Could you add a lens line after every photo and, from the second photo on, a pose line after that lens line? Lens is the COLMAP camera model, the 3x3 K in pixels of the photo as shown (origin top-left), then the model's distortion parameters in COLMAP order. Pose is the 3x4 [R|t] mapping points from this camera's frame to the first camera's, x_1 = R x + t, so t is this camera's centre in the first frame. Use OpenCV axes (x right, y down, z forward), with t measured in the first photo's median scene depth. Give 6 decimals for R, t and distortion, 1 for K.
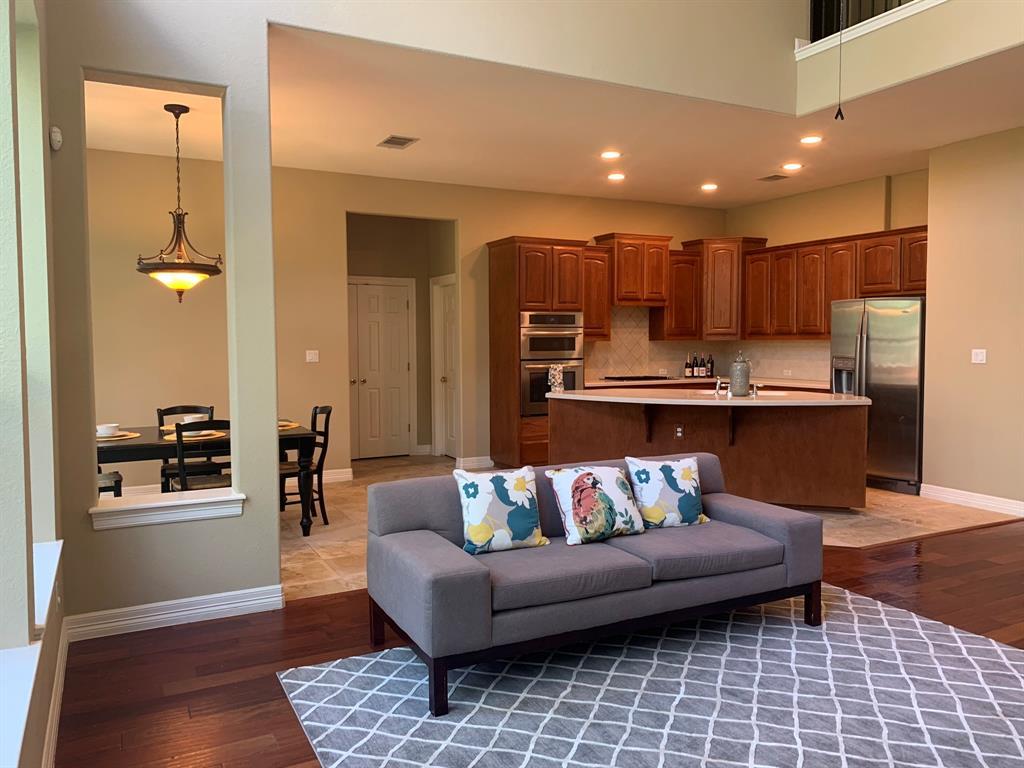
lens RADIAL K [[794.0, 0, 509.9], [0, 794.0, 375.8], [0, 0, 1]] dist [0.023061, -0.015947]
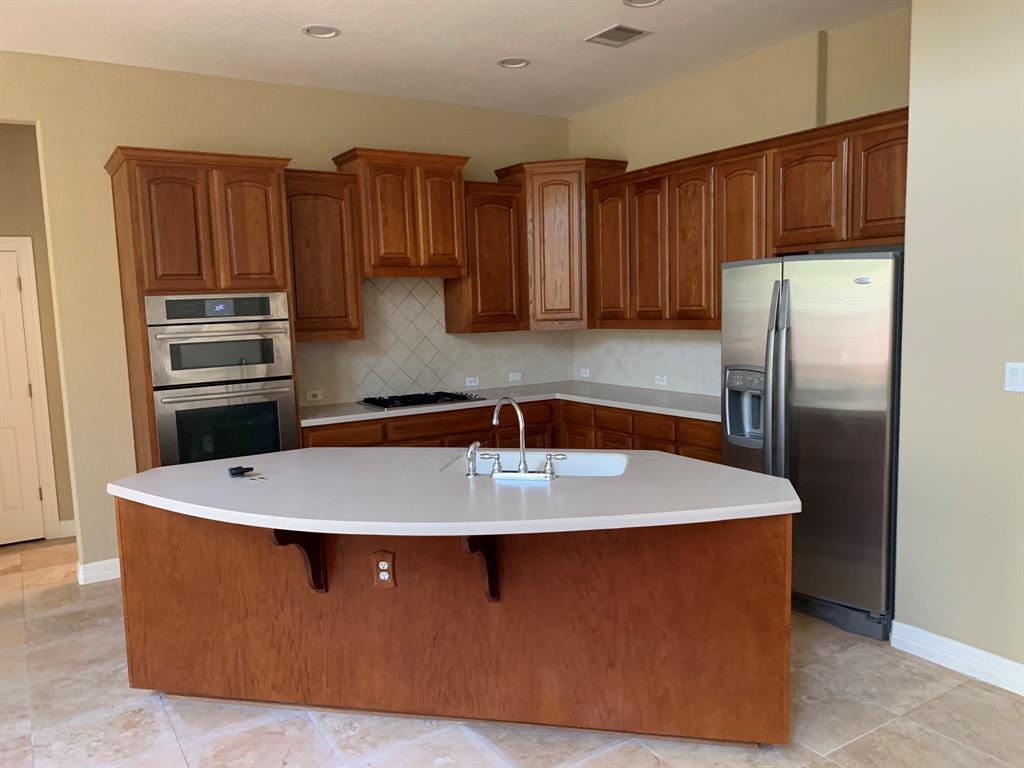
lens RADIAL K [[794.0, 0, 512.8], [0, 794.0, 389.7], [0, 0, 1]] dist [0.023061, -0.015947]
pose [[0.994967, -0.036868, 0.093177, 0.194772], [0.031017, 0.997501, 0.063475, -0.043242], [-0.095284, -0.060266, 0.993624, 0.440718]]
